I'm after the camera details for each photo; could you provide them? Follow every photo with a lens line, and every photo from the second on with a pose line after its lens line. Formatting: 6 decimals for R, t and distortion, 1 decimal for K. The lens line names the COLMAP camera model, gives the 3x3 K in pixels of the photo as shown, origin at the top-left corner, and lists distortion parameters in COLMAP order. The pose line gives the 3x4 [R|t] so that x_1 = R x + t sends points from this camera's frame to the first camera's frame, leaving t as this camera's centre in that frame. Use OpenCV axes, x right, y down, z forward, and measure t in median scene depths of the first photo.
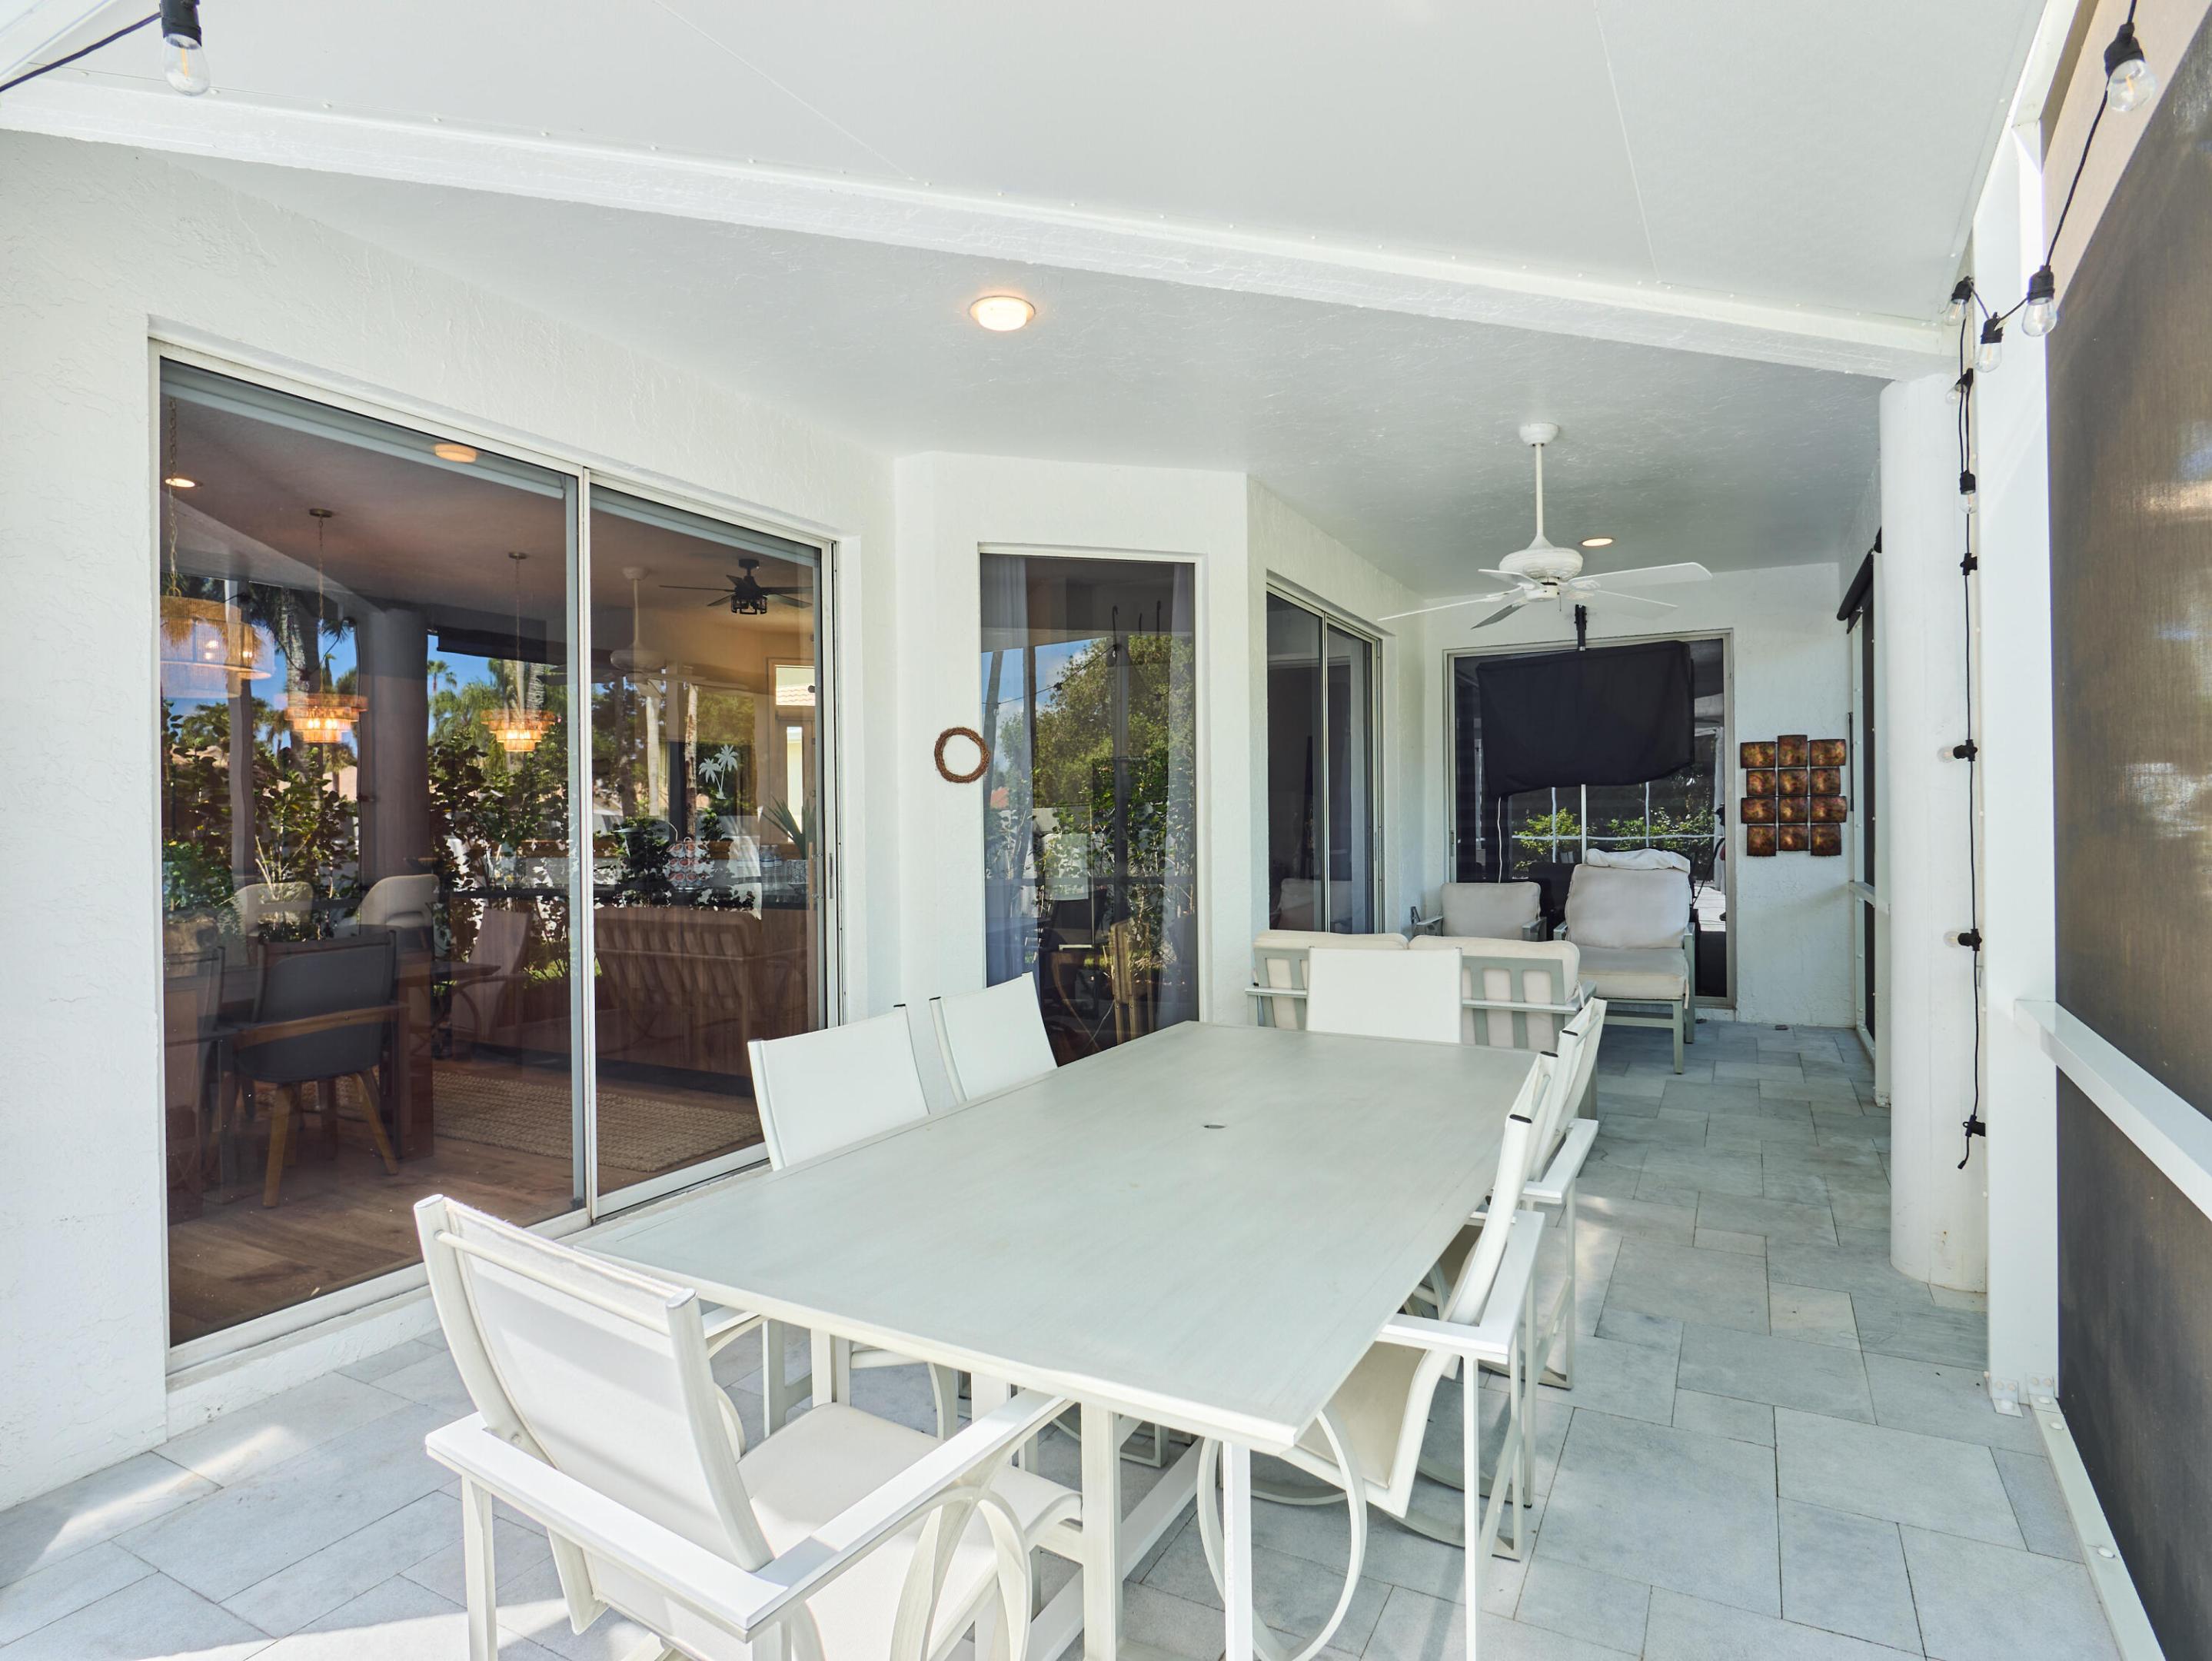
lens RADIAL K [[1189.1, 0, 1106.0], [0, 1189.1, 821.8], [0, 0, 1]] dist [-0.012719, 0.001444]
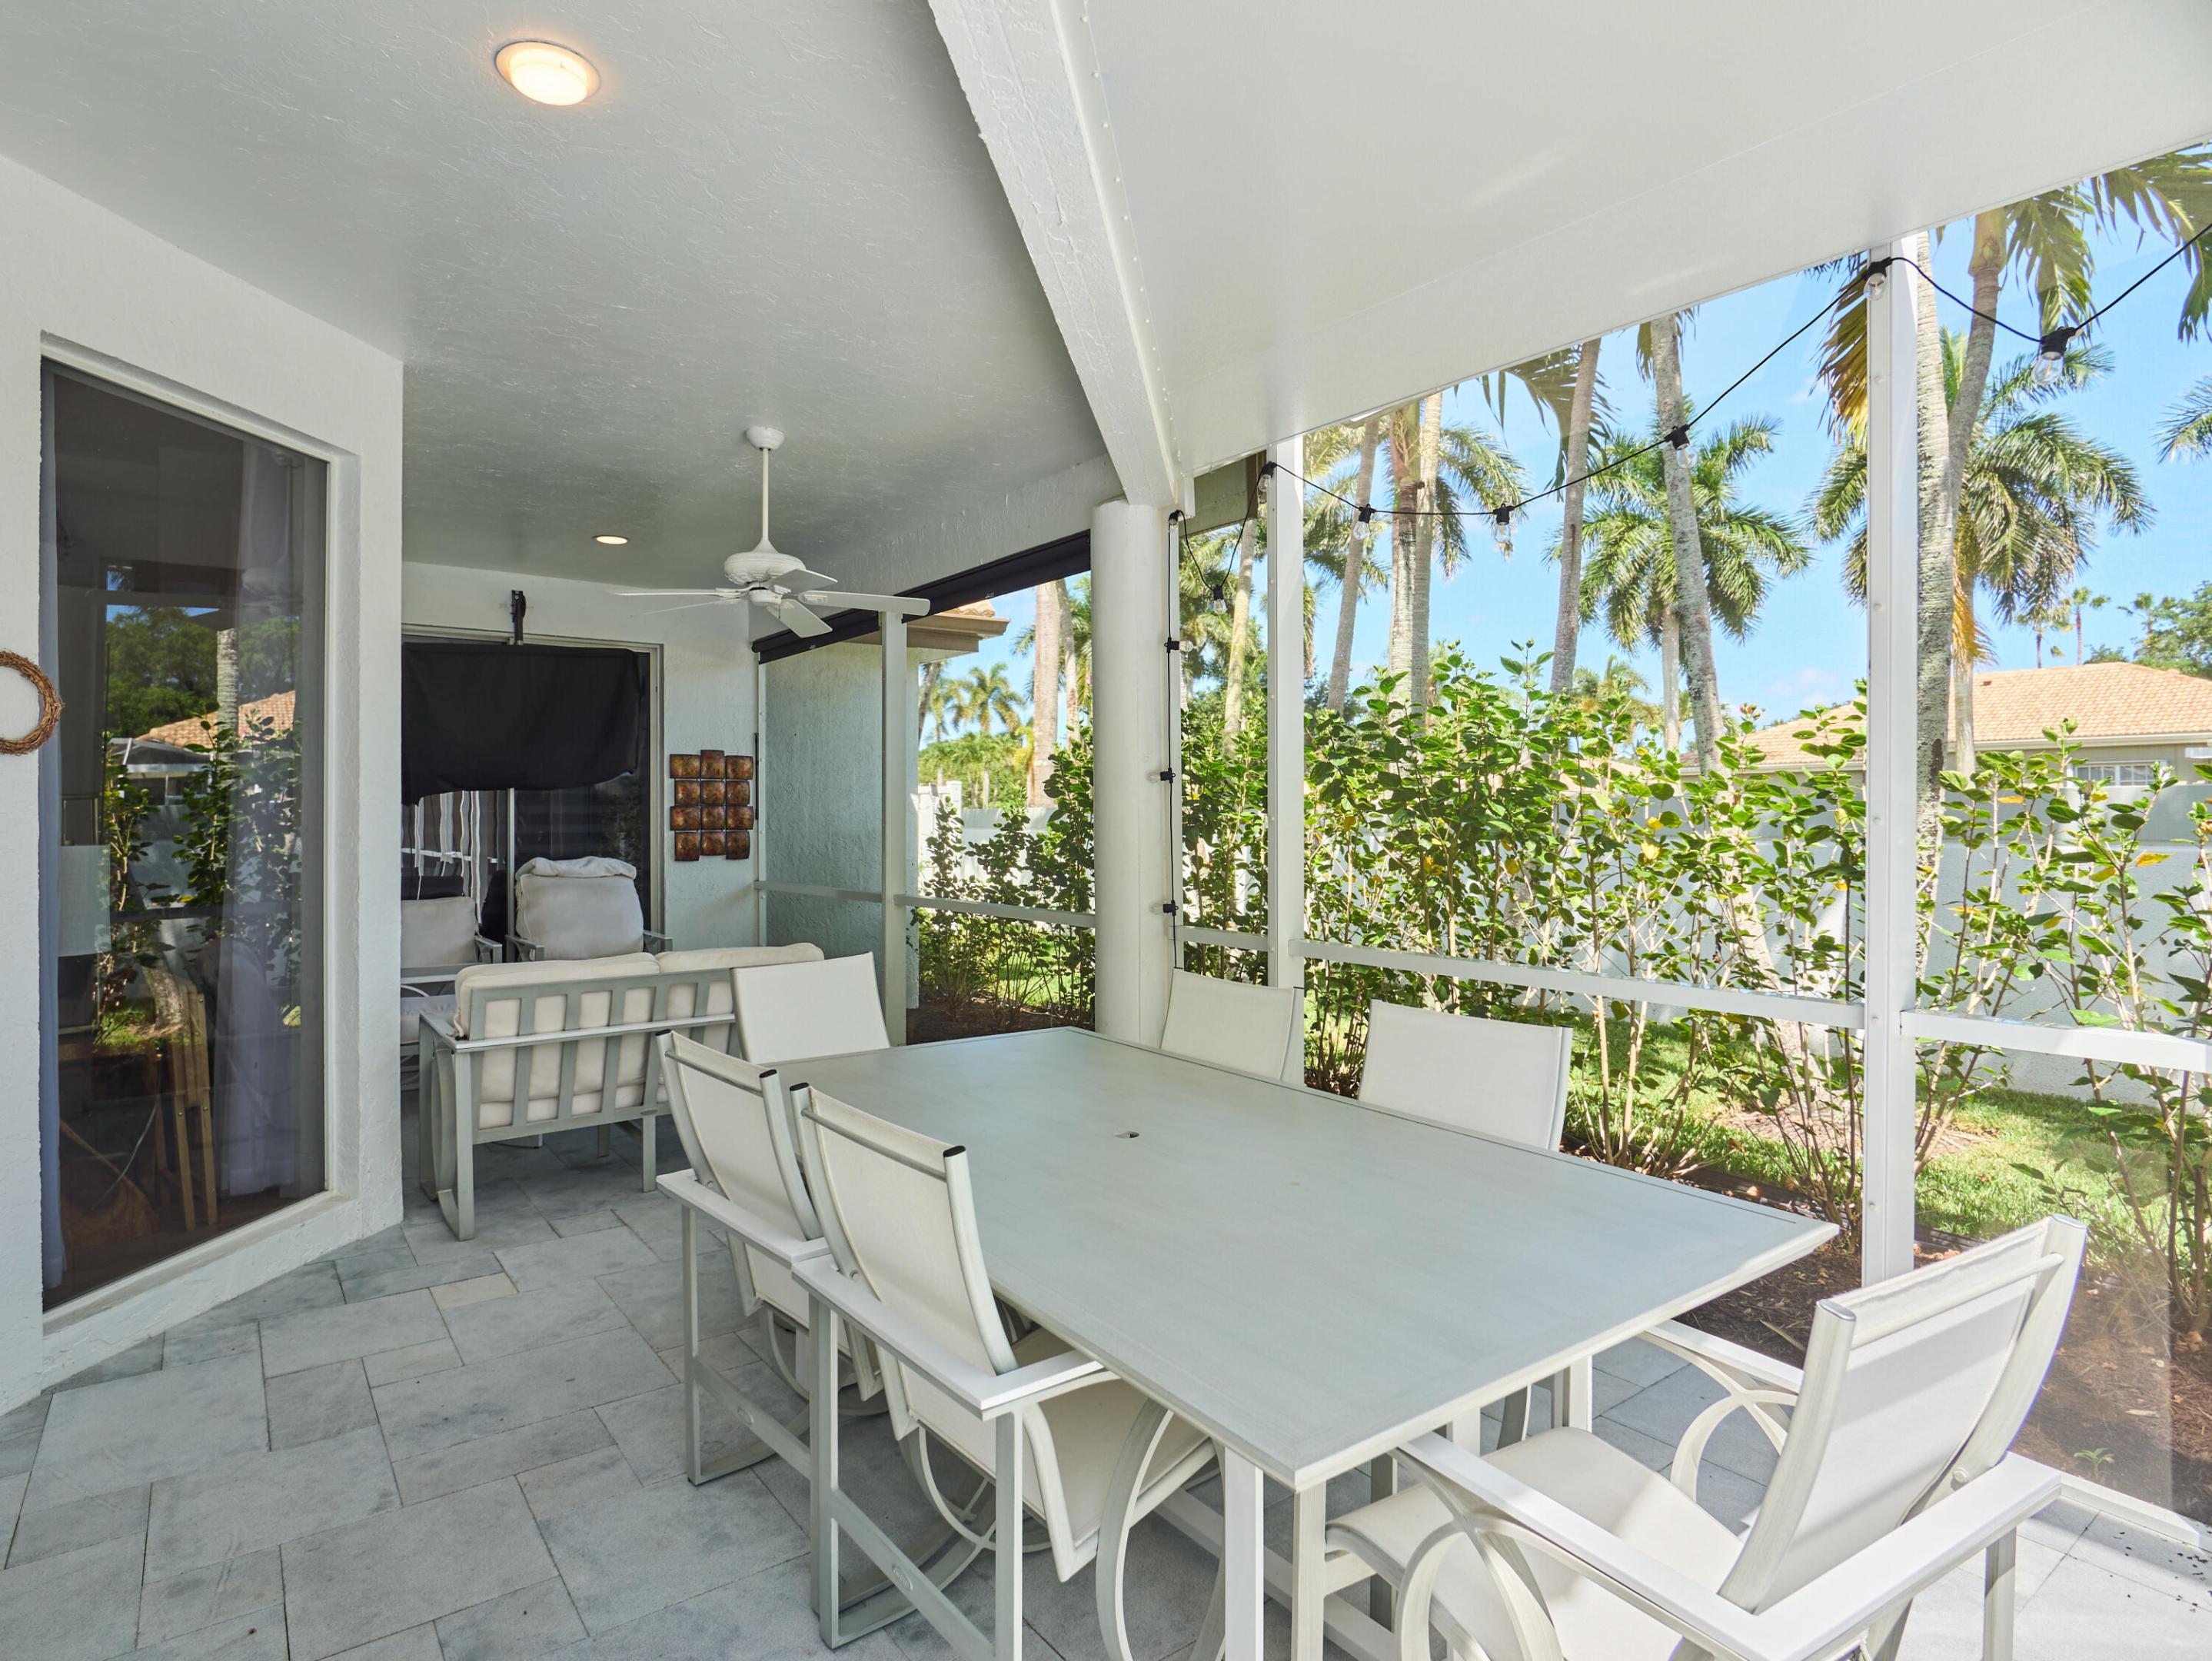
lens RADIAL K [[1189.1, 0, 1106.0], [0, 1189.1, 821.8], [0, 0, 1]] dist [-0.012719, 0.001444]
pose [[0.413971, 0.005788, 0.910272, -0.272644], [0.002655, 0.999968, -0.007566, 0.002863], [-0.910286, 0.005548, 0.413943, 0.210531]]
